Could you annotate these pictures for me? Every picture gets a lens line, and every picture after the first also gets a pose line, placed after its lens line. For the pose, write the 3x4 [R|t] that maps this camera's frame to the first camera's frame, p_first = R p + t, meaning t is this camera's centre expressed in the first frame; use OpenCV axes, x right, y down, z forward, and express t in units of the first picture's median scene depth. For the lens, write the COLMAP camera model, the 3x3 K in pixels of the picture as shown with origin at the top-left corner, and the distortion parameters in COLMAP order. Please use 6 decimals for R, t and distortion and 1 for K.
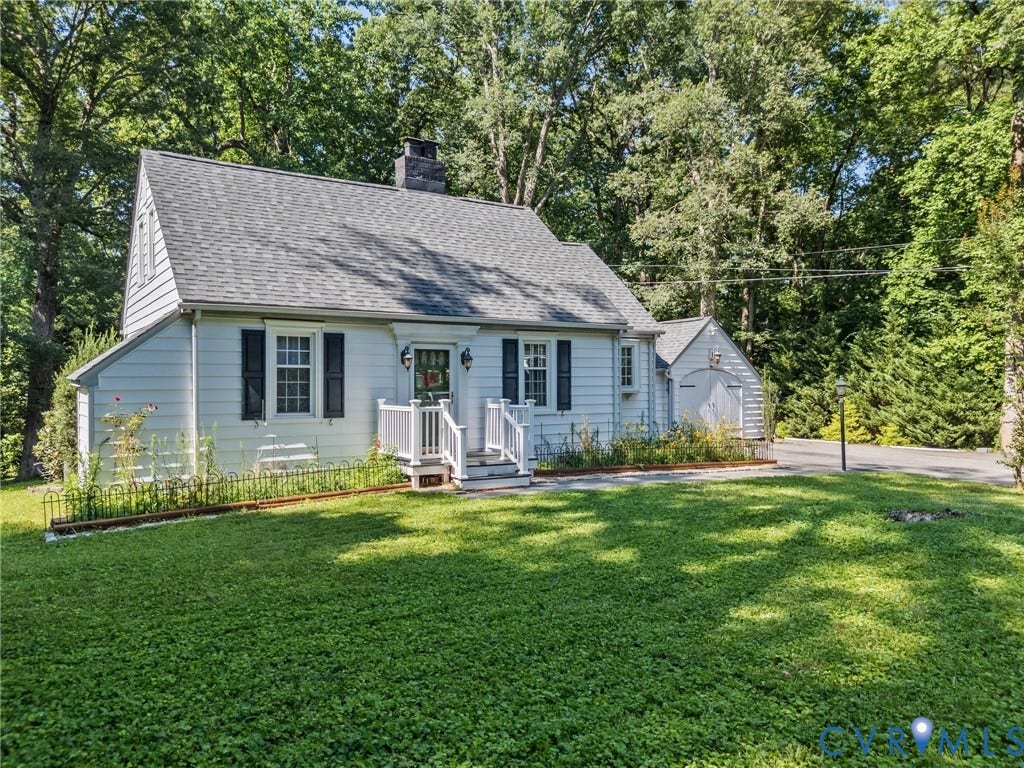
lens RADIAL K [[752.3, 0, 512.0], [0, 752.3, 384.0], [0, 0, 1]] dist [0.118929, -0.170247]
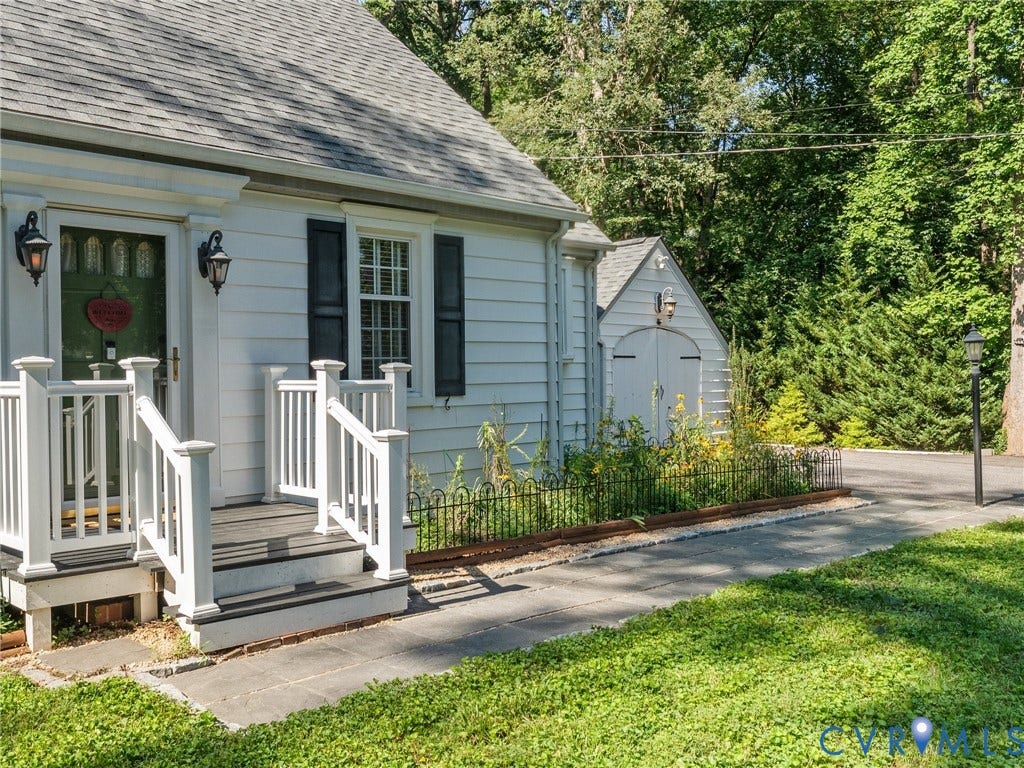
lens RADIAL K [[956.9, 0, 512.0], [0, 956.9, 384.0], [0, 0, 1]] dist [-0.001902, -0.005044]
pose [[0.973176, -0.009293, 0.229876, -0.023645], [0.007397, 0.999931, 0.009109, 0.023062], [-0.229945, -0.007164, 0.973177, 0.453942]]
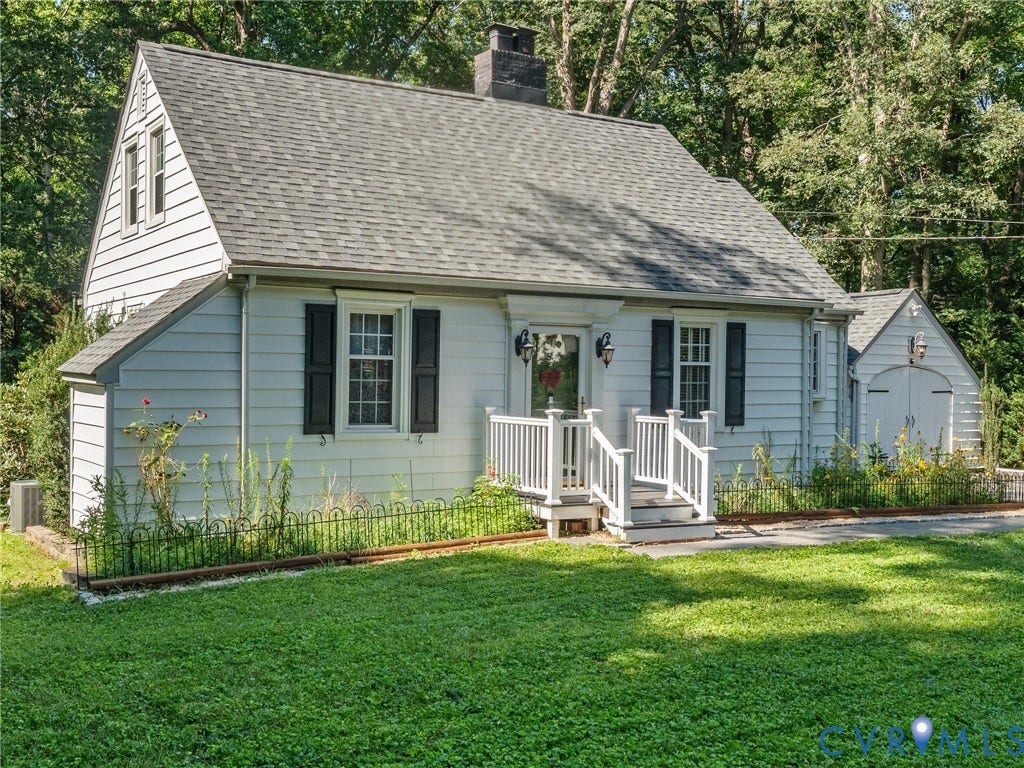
lens RADIAL K [[1119.5, 0, 512.0], [0, 1119.5, 384.0], [0, 0, 1]] dist [0.007640, -0.018201]
pose [[0.999784, 0.016081, -0.013150, -0.119587], [-0.016008, 0.999856, 0.005630, -0.005549], [0.013238, -0.005419, 0.999898, -0.013256]]
